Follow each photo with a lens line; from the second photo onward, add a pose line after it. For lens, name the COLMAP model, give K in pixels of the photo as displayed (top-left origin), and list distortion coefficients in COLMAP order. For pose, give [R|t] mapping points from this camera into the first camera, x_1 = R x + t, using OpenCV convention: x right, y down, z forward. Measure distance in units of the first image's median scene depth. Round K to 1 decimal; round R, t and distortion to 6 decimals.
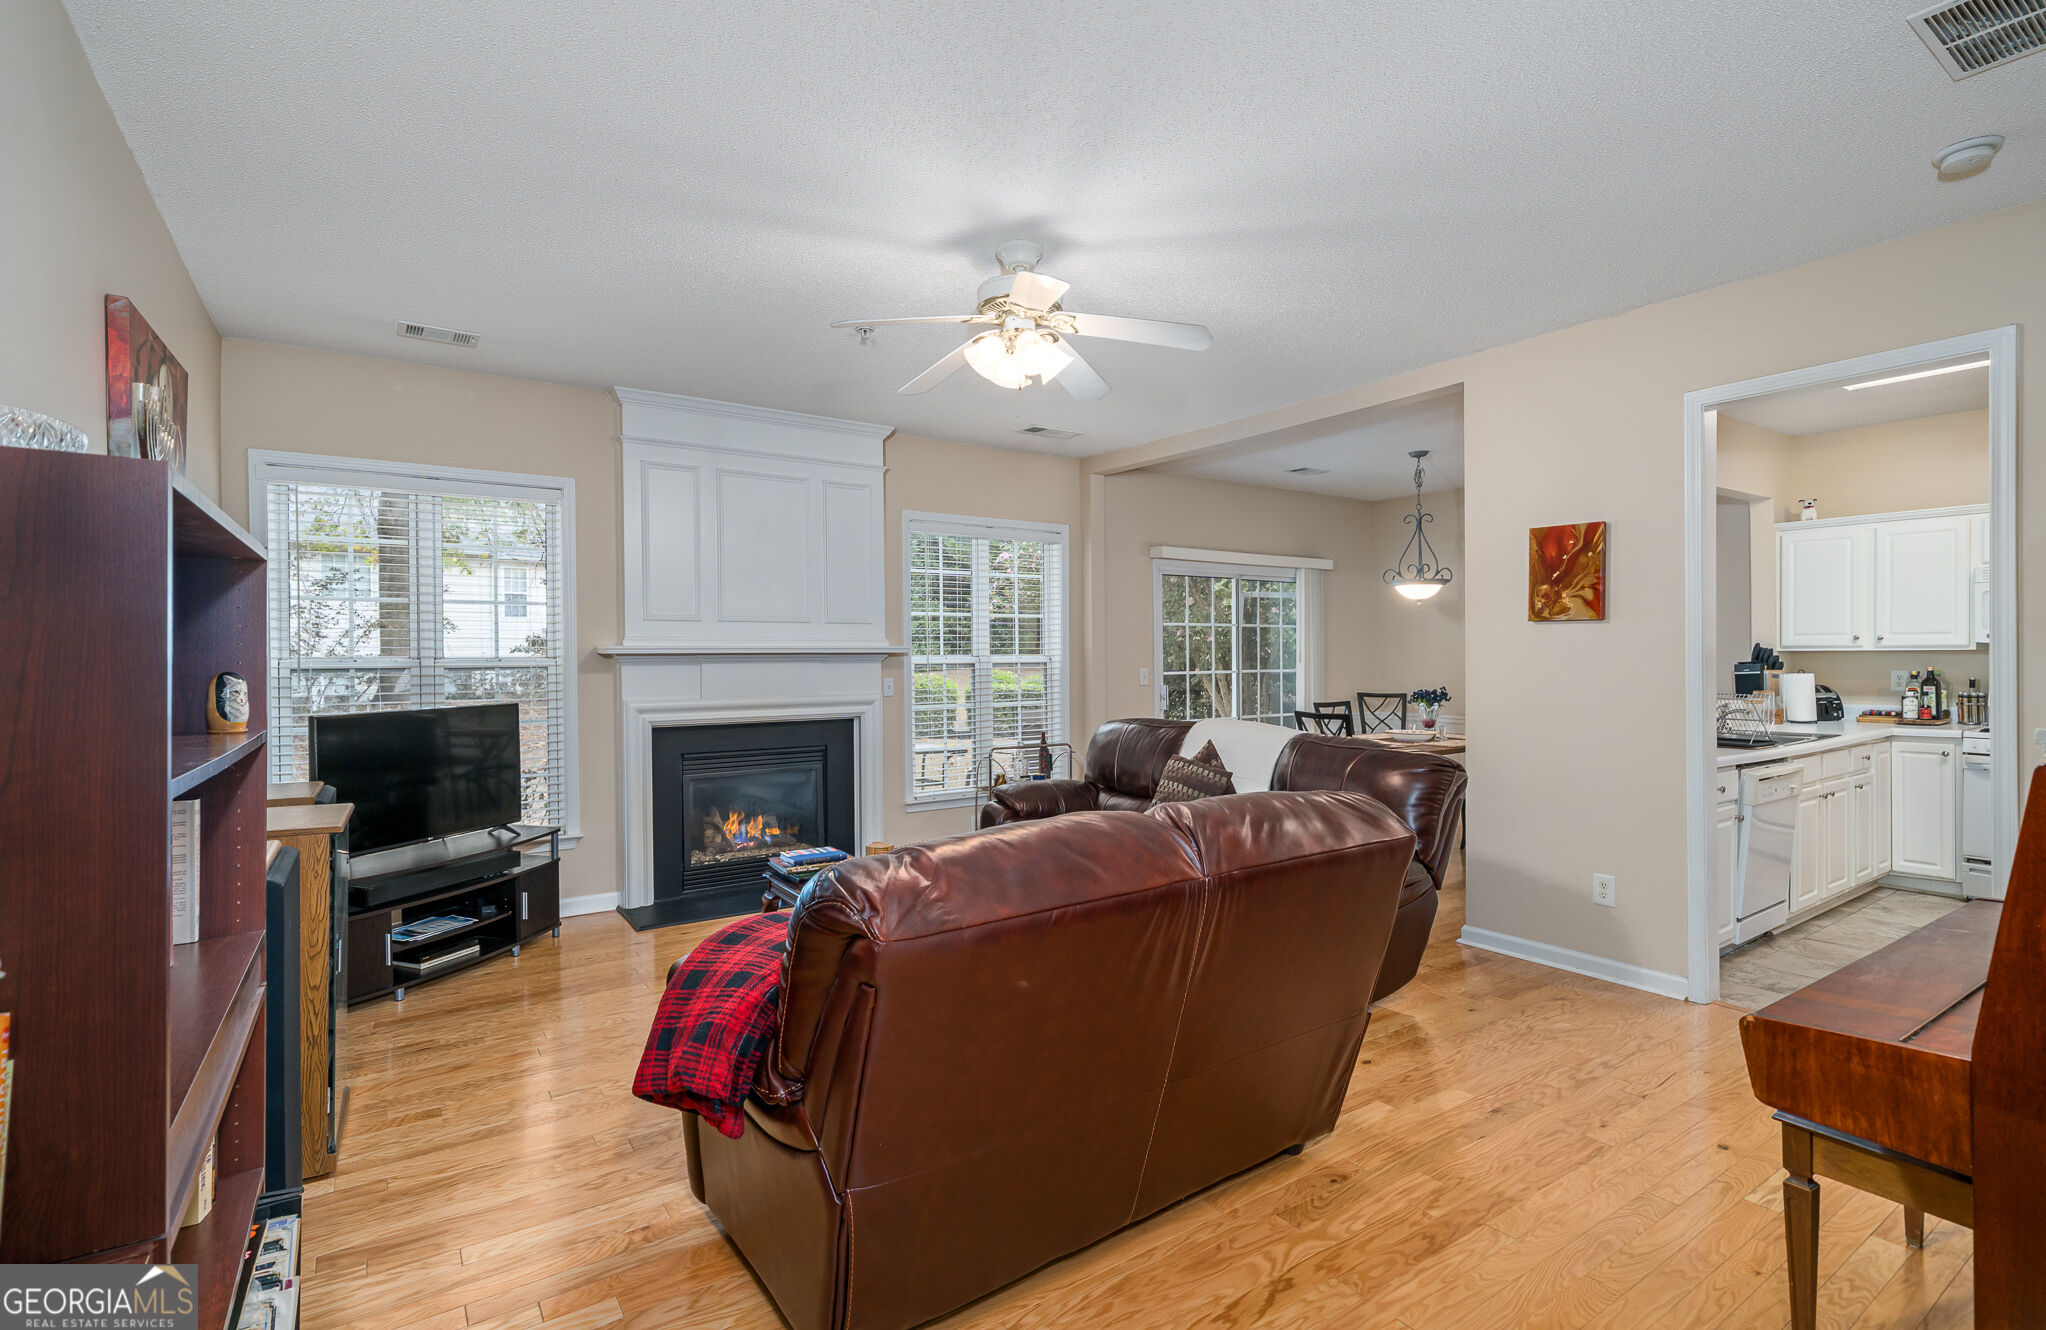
lens RADIAL K [[950.8, 0, 1037.4], [0, 950.8, 660.9], [0, 0, 1]] dist [0.001588, 0.000048]
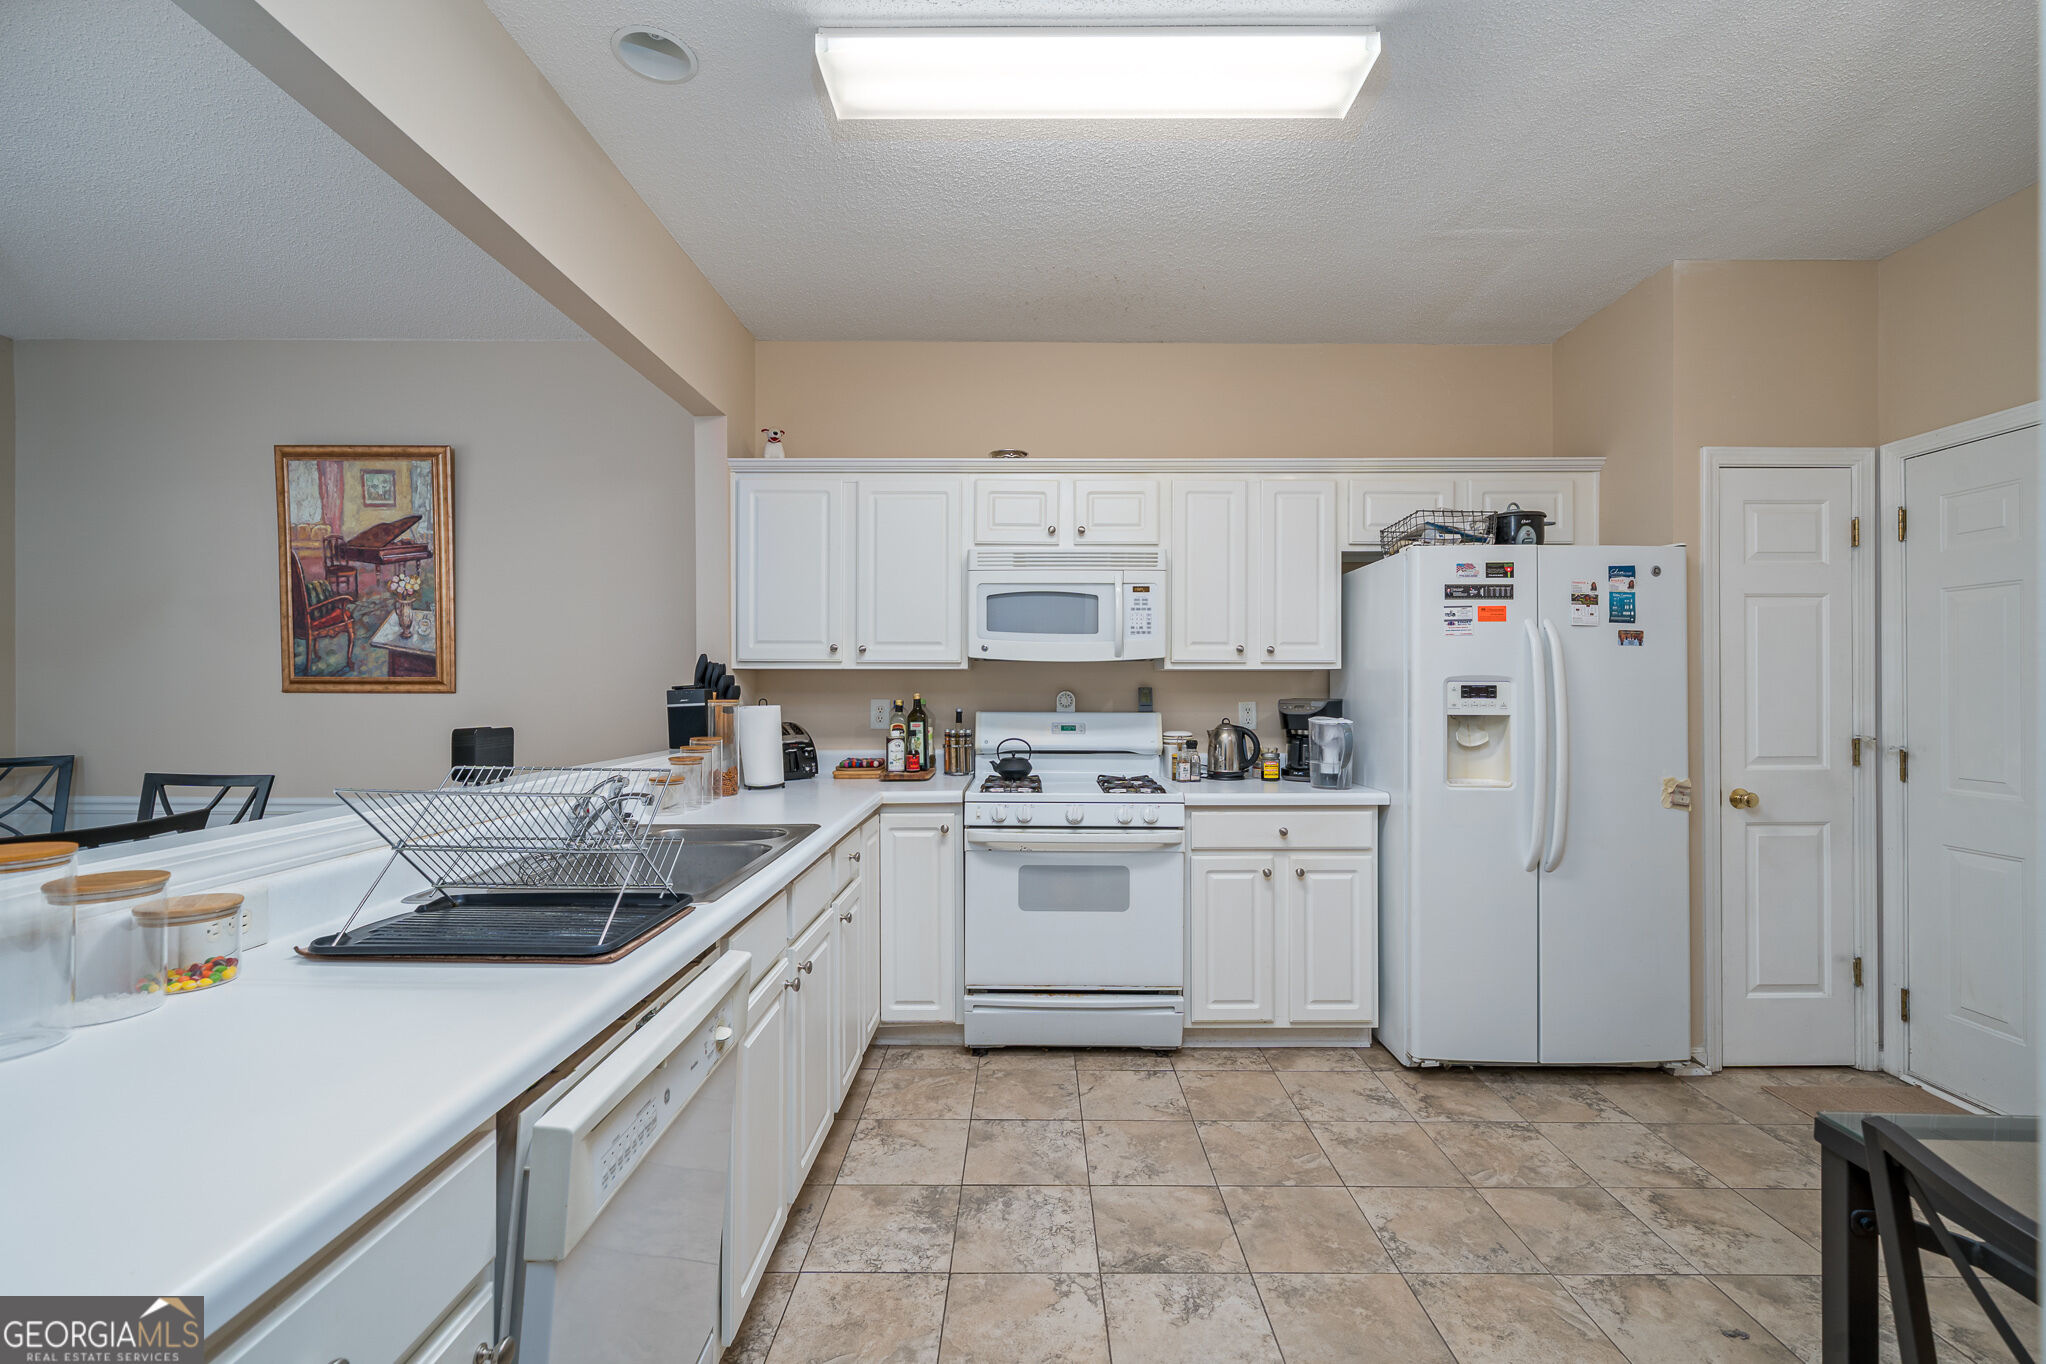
lens RADIAL K [[849.9, 0, 1026.9], [0, 849.9, 689.8], [0, 0, 1]] dist [-0.002203, -0.000184]
pose [[0.570877, 0.008090, 0.820996, 0.458320], [0.002781, 0.999927, -0.011787, 0.010323], [-0.821031, 0.009013, 0.570812, 0.559015]]
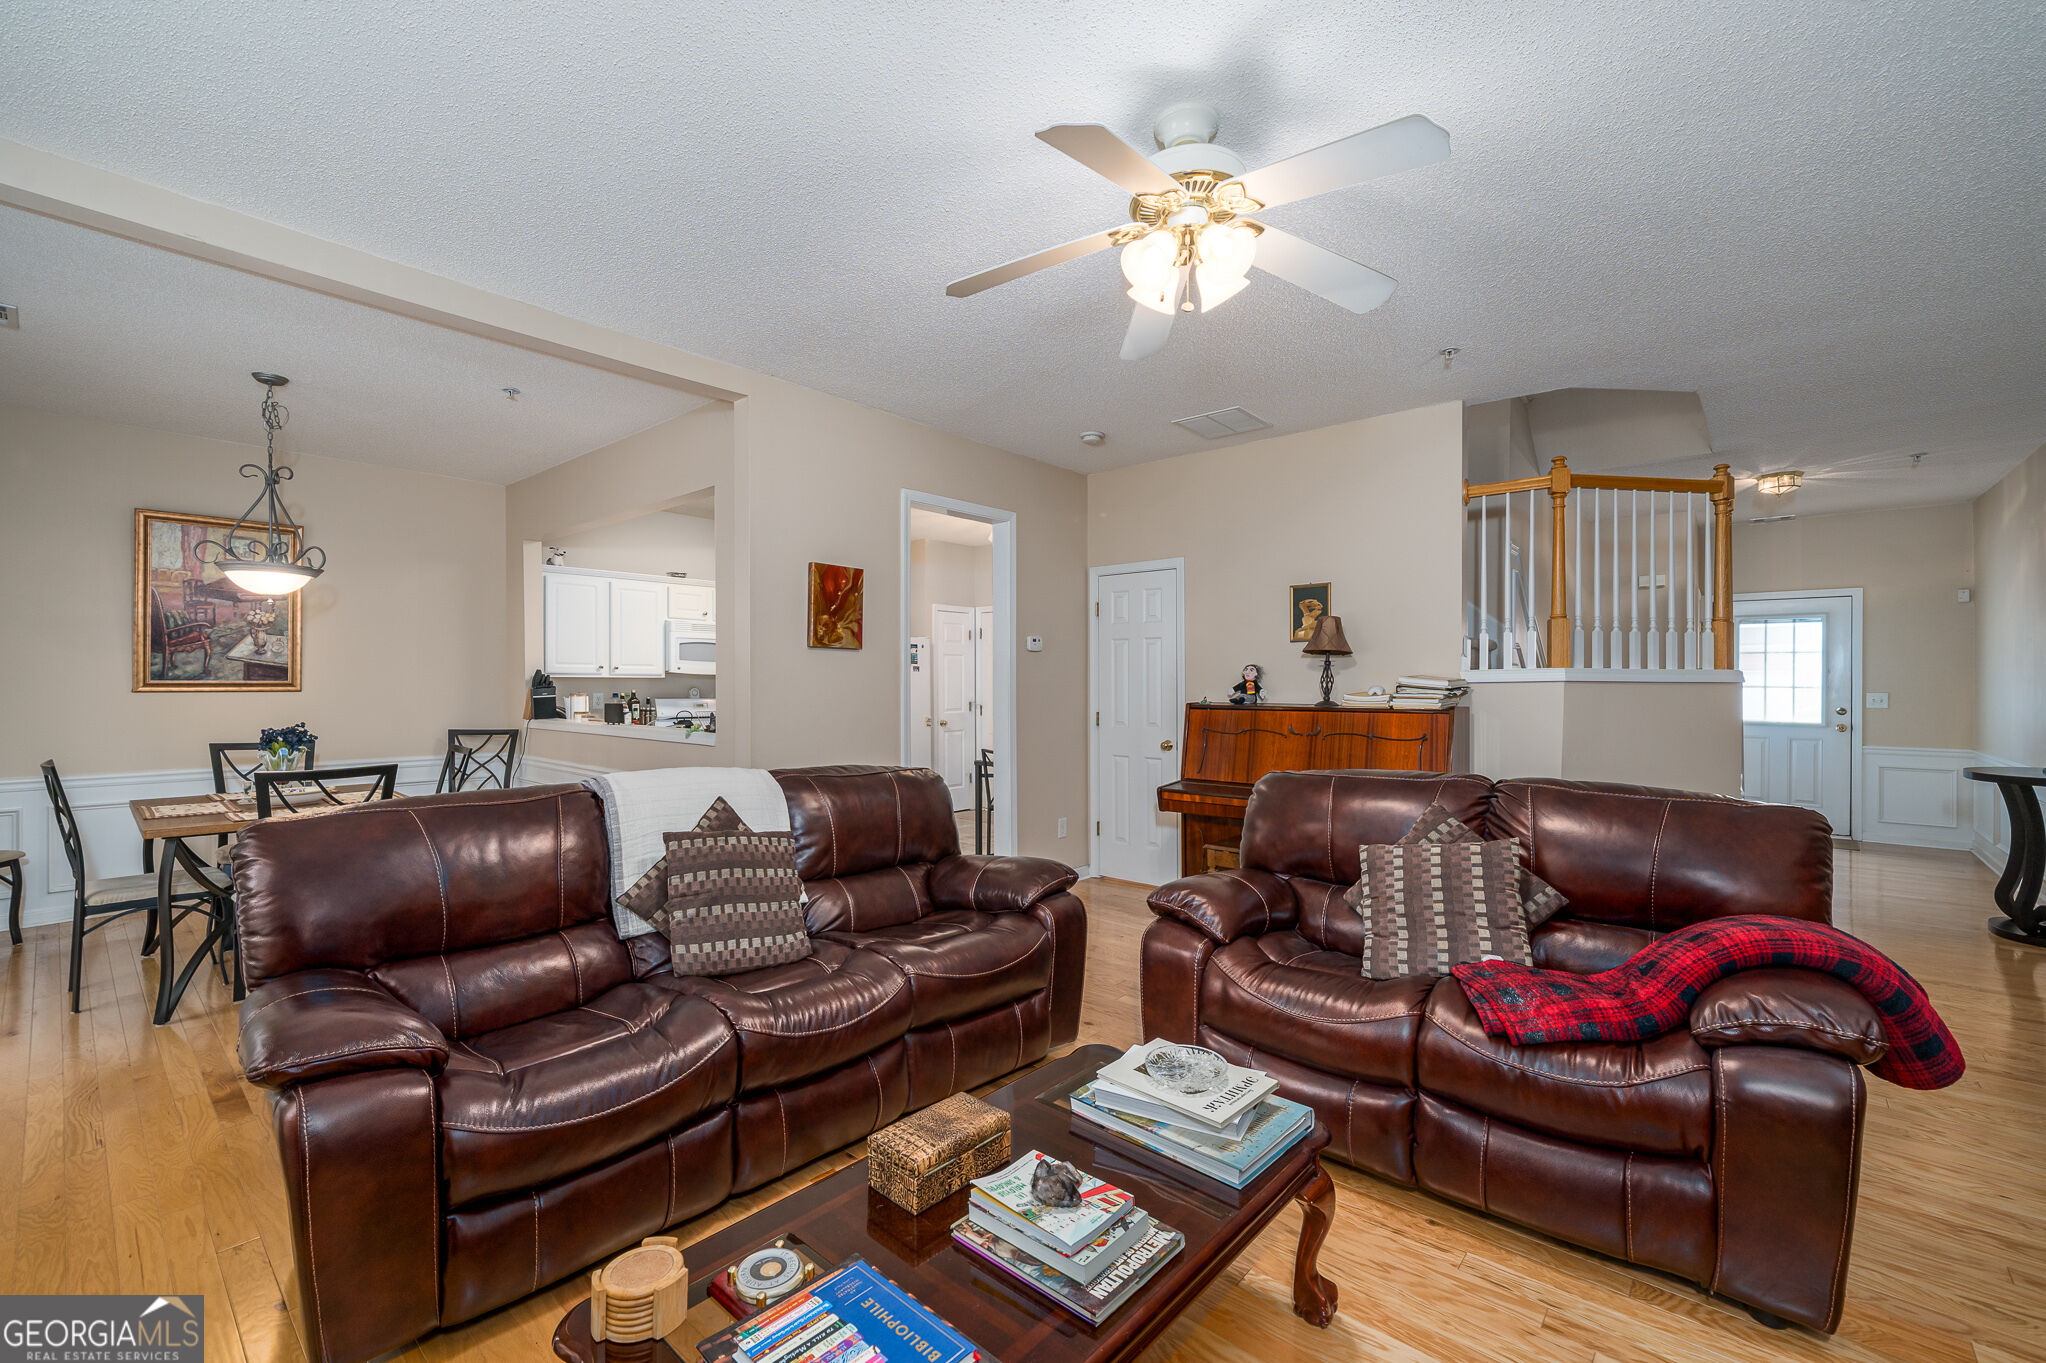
lens RADIAL K [[849.9, 0, 1021.6], [0, 849.9, 678.6], [0, 0, 1]] dist [-0.002203, -0.000184]
pose [[-0.241872, 0.009127, 0.970265, -0.357071], [0.008916, 0.999934, -0.007184, 0.003479], [-0.970267, 0.006913, -0.241937, 0.722393]]
